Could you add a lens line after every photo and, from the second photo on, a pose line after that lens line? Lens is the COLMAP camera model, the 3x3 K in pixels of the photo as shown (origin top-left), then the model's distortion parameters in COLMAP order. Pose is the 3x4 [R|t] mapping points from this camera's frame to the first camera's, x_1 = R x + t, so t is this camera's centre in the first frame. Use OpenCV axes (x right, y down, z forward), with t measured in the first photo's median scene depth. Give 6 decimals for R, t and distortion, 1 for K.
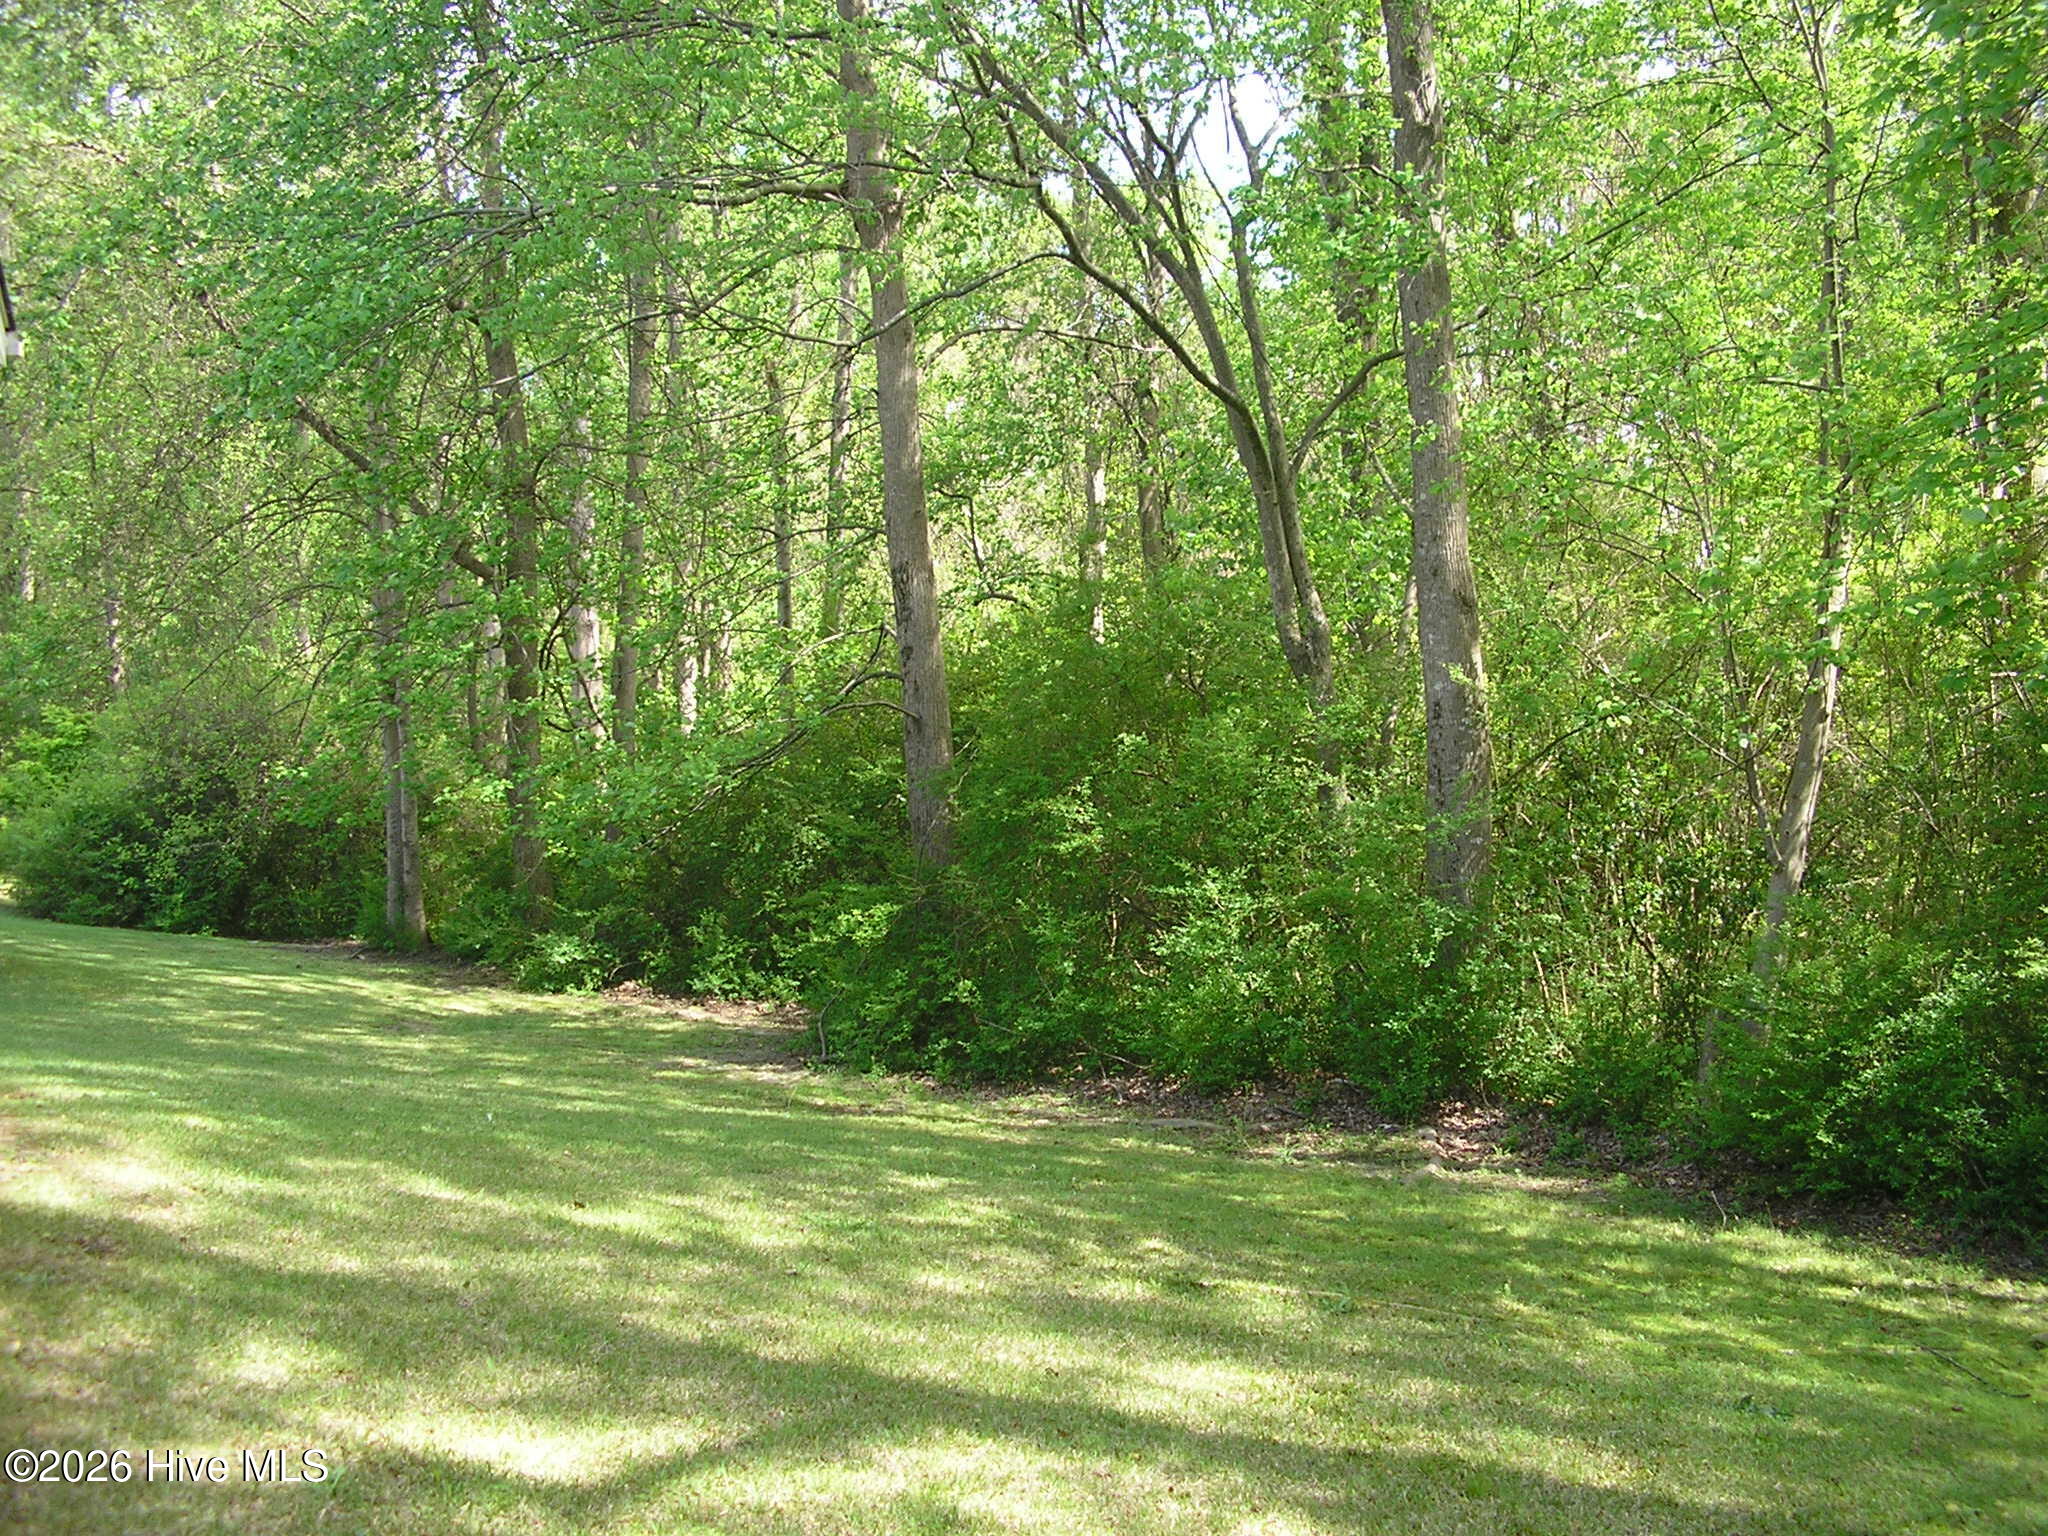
lens RADIAL K [[2210.0, 0, 1026.3], [0, 2210.0, 765.4], [0, 0, 1]] dist [-0.123577, 0.000000]
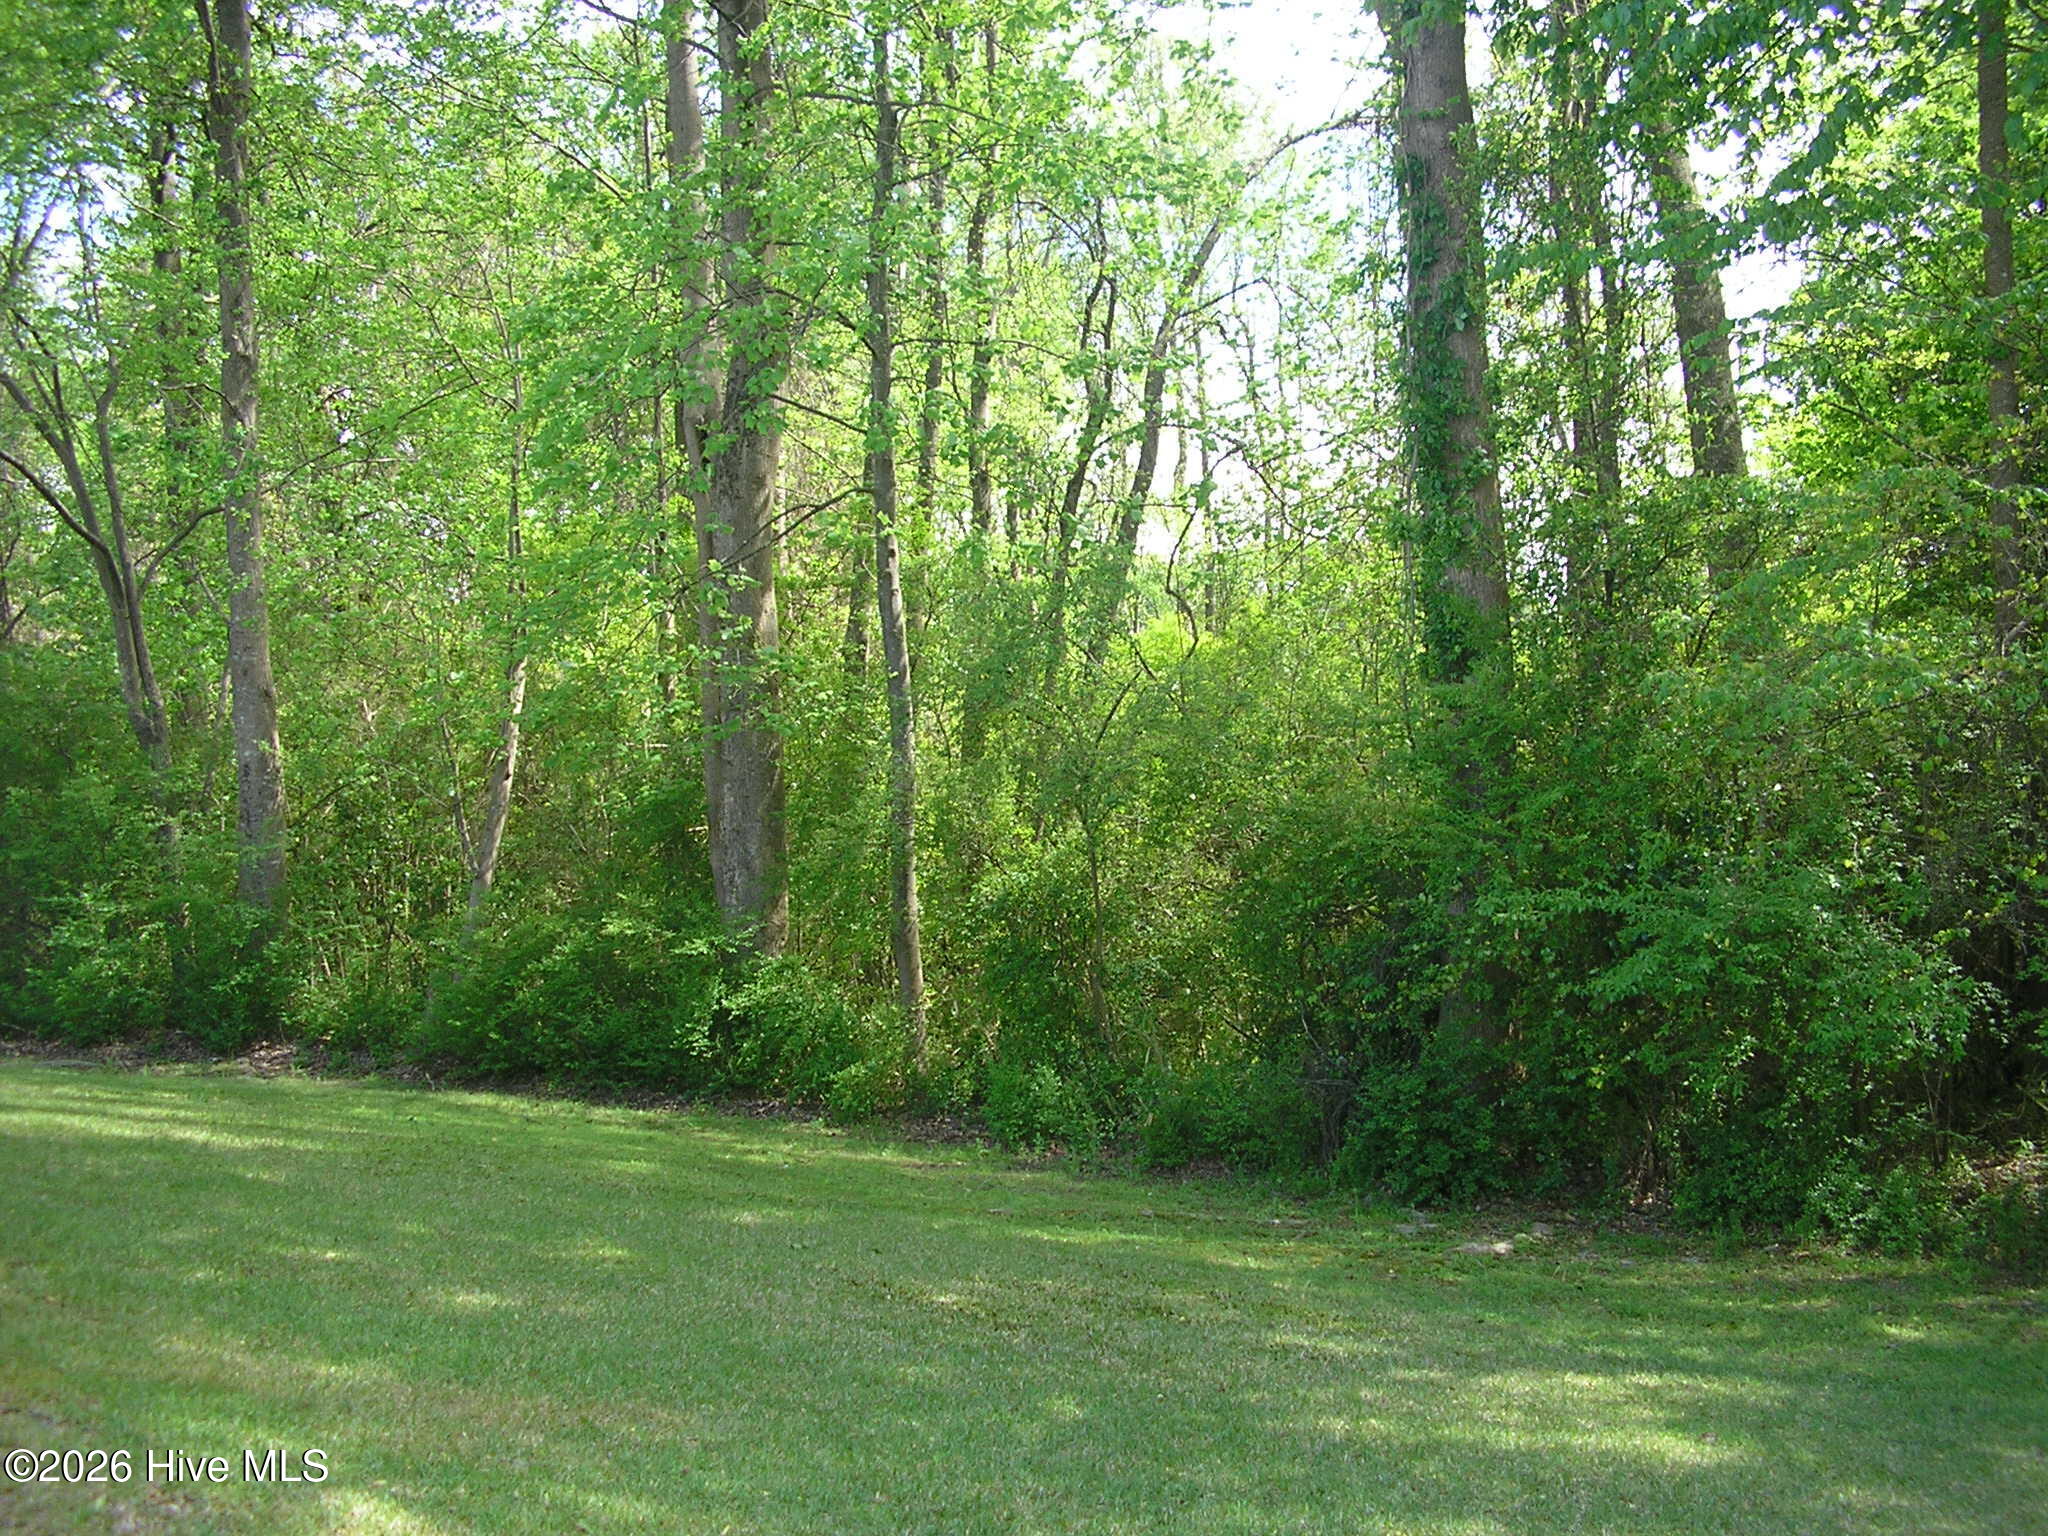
lens RADIAL K [[2210.0, 0, 1027.1], [0, 2210.0, 766.1], [0, 0, 1]] dist [-0.123577, 0.000000]
pose [[0.863167, 0.003432, 0.504907, -0.088341], [0.006700, 0.999811, -0.018250, 0.001013], [-0.504874, 0.019135, 0.862981, -0.469625]]
